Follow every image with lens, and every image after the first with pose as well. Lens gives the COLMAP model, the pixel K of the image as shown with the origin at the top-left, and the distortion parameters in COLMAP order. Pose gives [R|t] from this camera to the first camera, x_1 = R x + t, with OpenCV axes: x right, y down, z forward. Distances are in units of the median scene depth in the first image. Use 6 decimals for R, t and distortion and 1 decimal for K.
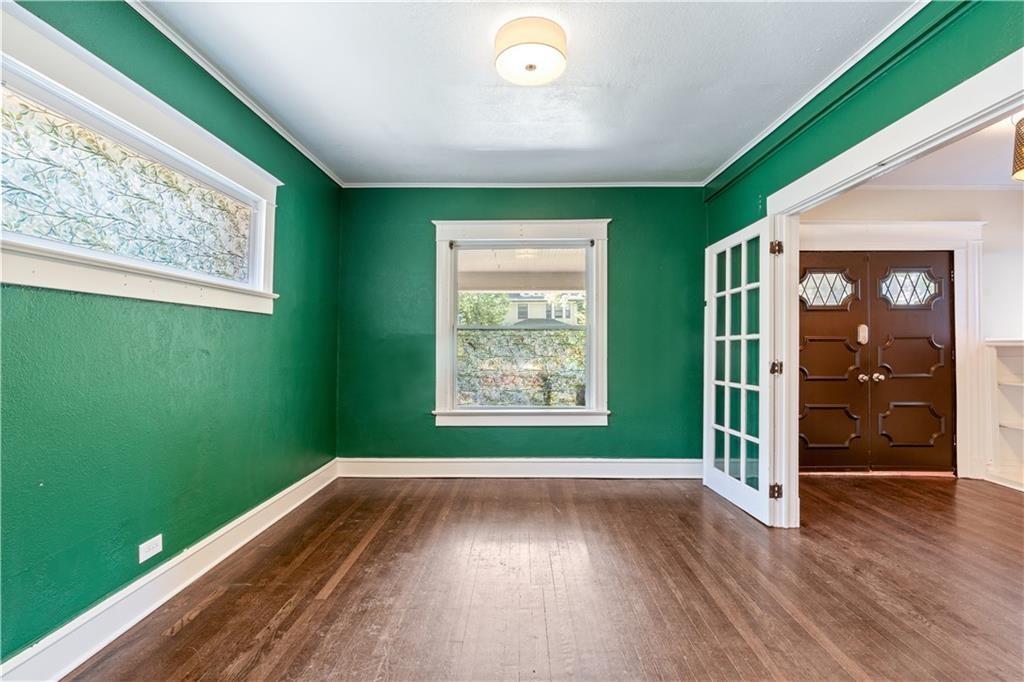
lens RADIAL K [[472.6, 0, 516.9], [0, 472.6, 339.6], [0, 0, 1]] dist [-0.011481, 0.004684]
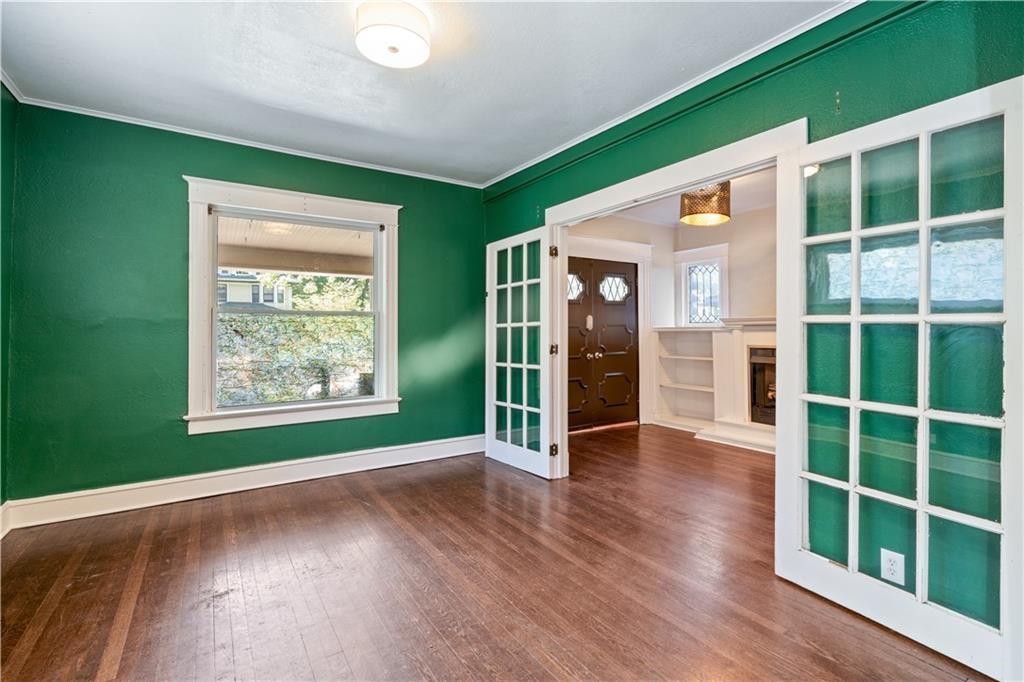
lens RADIAL K [[472.6, 0, 549.1], [0, 472.6, 327.2], [0, 0, 1]] dist [-0.011481, 0.004684]
pose [[0.811902, 0.000533, 0.583794, -0.142963], [-0.000570, 1.000000, -0.000120, 0.001504], [-0.583794, -0.000235, 0.811902, 0.004966]]
